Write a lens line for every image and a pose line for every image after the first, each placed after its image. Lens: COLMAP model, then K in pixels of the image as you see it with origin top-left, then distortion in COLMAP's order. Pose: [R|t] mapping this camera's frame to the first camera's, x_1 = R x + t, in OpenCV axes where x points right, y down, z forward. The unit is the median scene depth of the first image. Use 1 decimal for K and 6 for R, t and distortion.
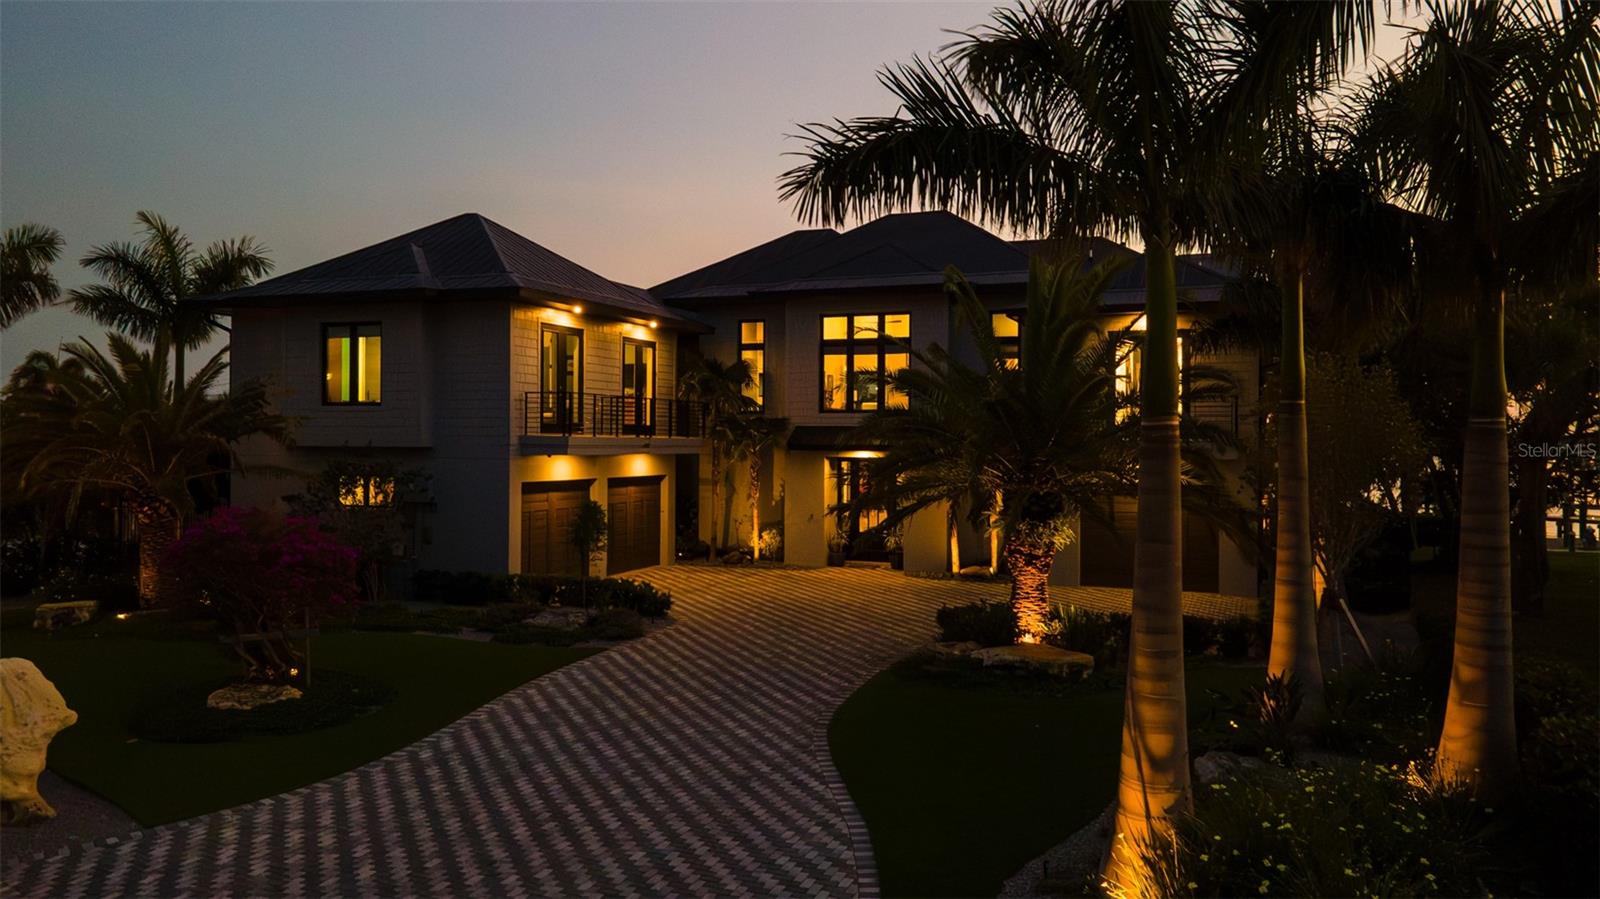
lens RADIAL K [[1169.9, 0, 788.9], [0, 1169.9, 442.6], [0, 0, 1]] dist [0.028498, 0.034916]
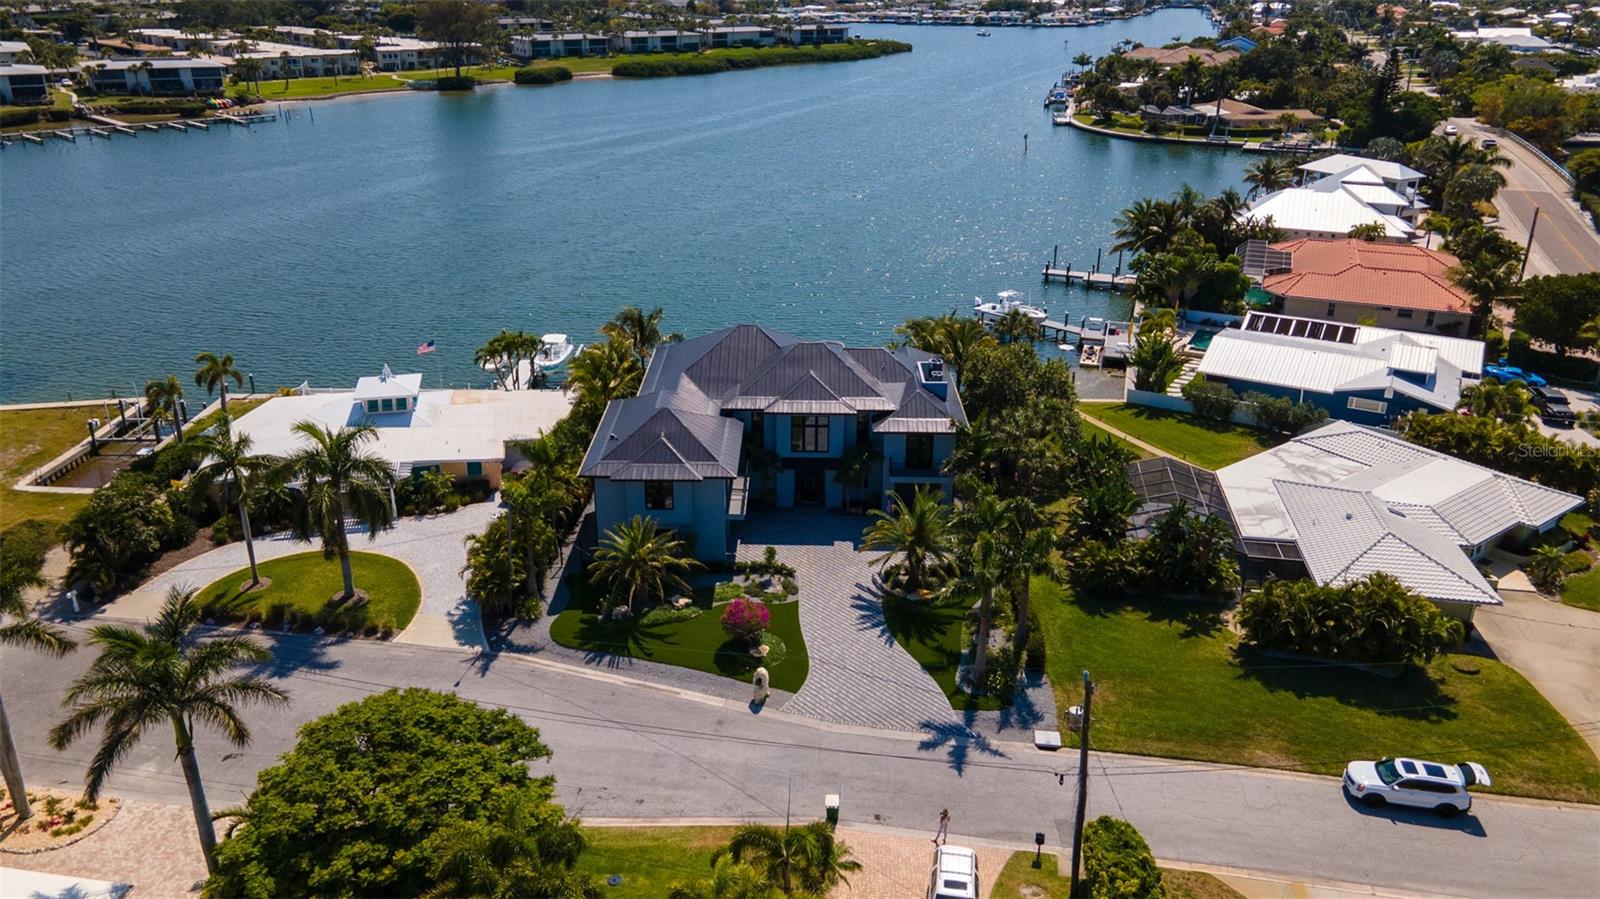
lens RADIAL K [[1192.9, 0, 779.0], [0, 1192.9, 403.4], [0, 0, 1]] dist [0.048992, -0.000917]
pose [[0.934122, -0.135102, 0.330399, -1.045674], [0.003666, 0.929190, 0.369585, -1.348463], [-0.356935, -0.344026, 0.868472, -1.489936]]
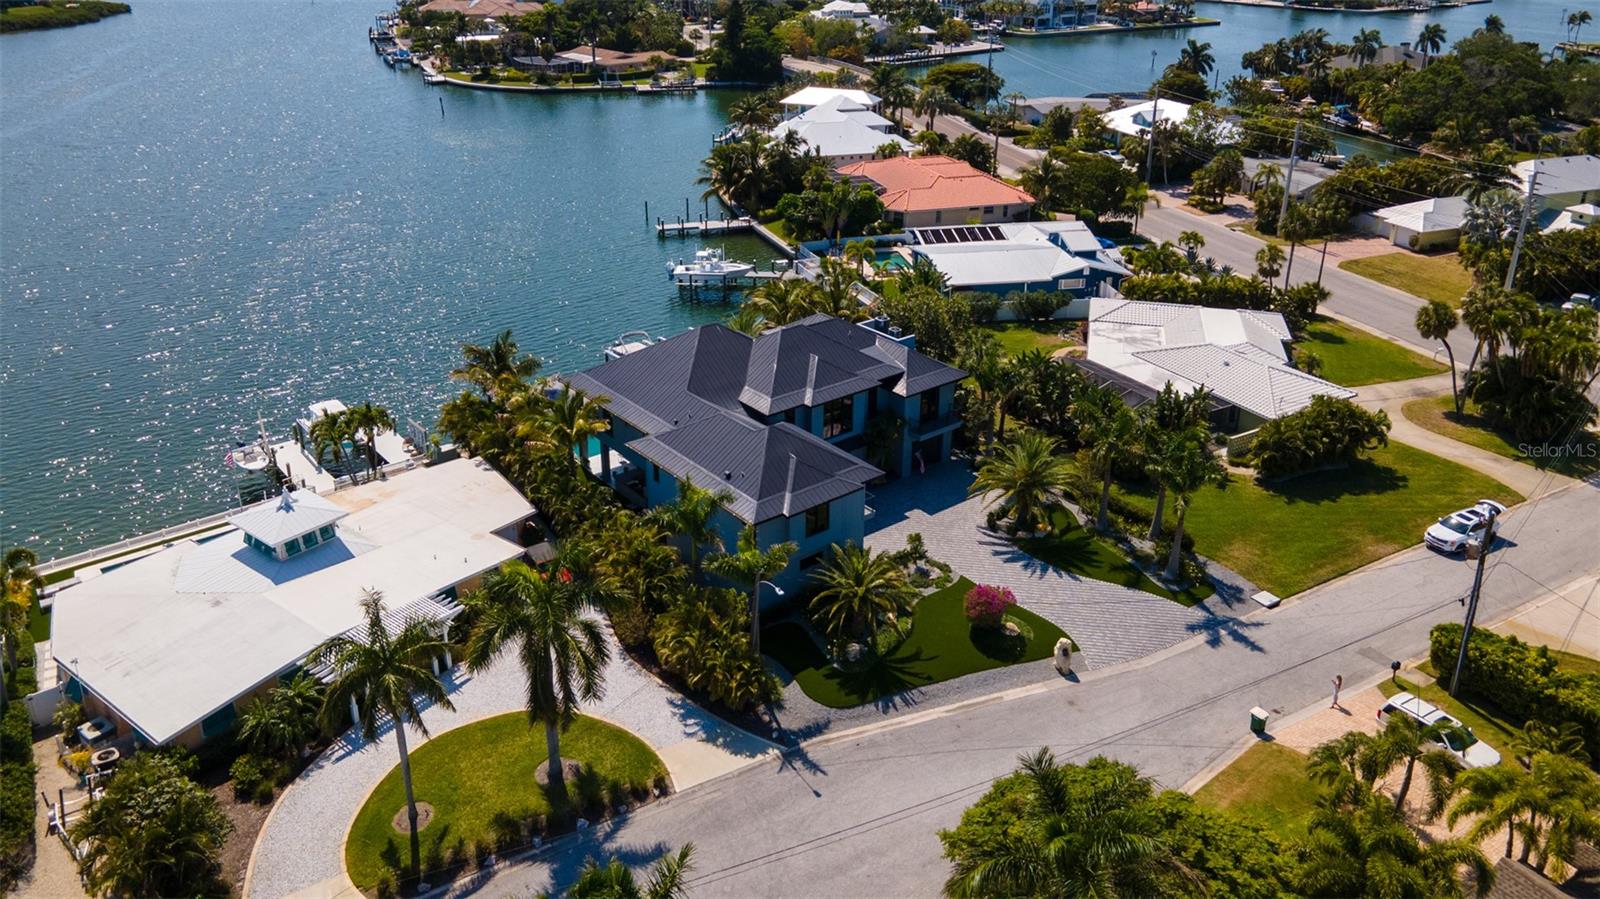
lens RADIAL K [[1169.9, 0, 788.9], [0, 1169.9, 442.6], [0, 0, 1]] dist [0.028498, 0.034916]
pose [[0.477041, -0.378674, 0.793119, -2.380611], [-0.008425, 0.900408, 0.434966, -1.332267], [-0.878840, -0.214178, 0.426342, 0.058356]]
